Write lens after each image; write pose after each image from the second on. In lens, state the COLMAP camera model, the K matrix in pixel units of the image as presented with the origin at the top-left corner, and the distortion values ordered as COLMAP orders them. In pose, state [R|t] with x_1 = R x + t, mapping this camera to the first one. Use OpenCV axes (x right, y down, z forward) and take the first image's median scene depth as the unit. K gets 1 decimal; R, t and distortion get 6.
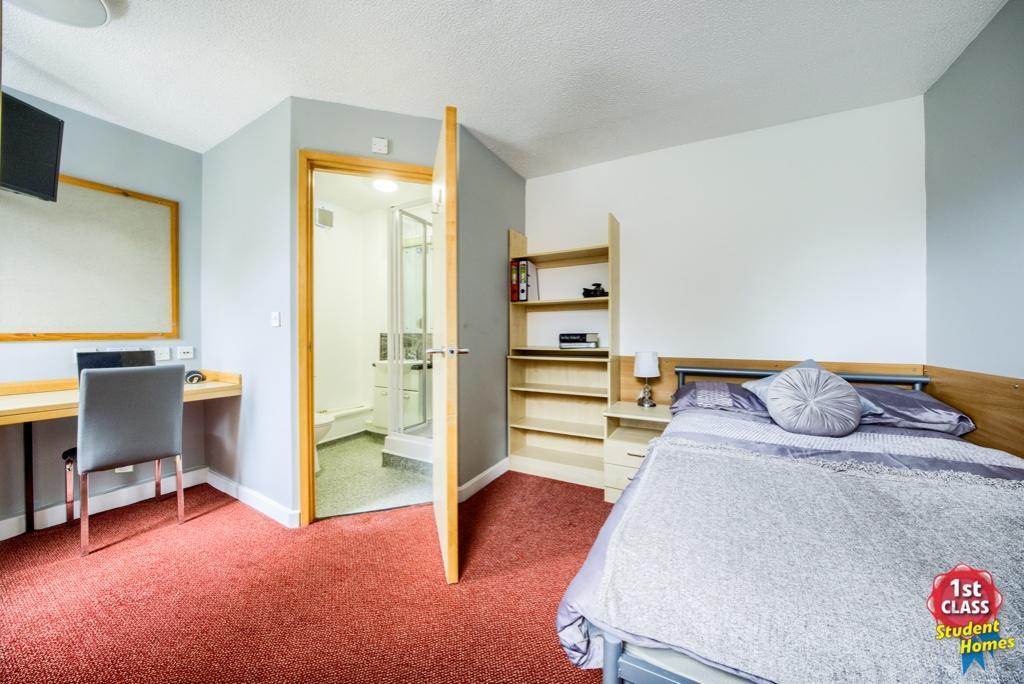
lens RADIAL K [[347.8, 0, 519.2], [0, 347.8, 336.9], [0, 0, 1]] dist [-0.041934, 0.004649]
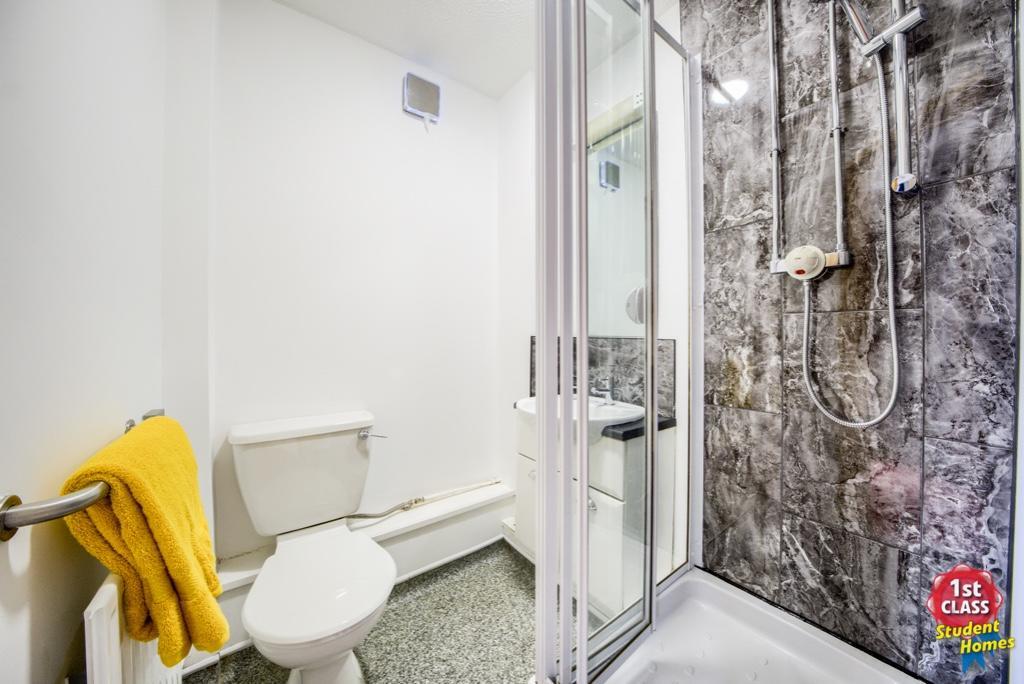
lens RADIAL K [[347.8, 0, 519.2], [0, 347.8, 336.9], [0, 0, 1]] dist [-0.041934, 0.004649]
pose [[0.897995, 0.003288, -0.439993, -0.370811], [-0.004876, 0.999985, -0.002479, -0.014213], [0.439979, 0.004371, 0.897998, 1.000066]]
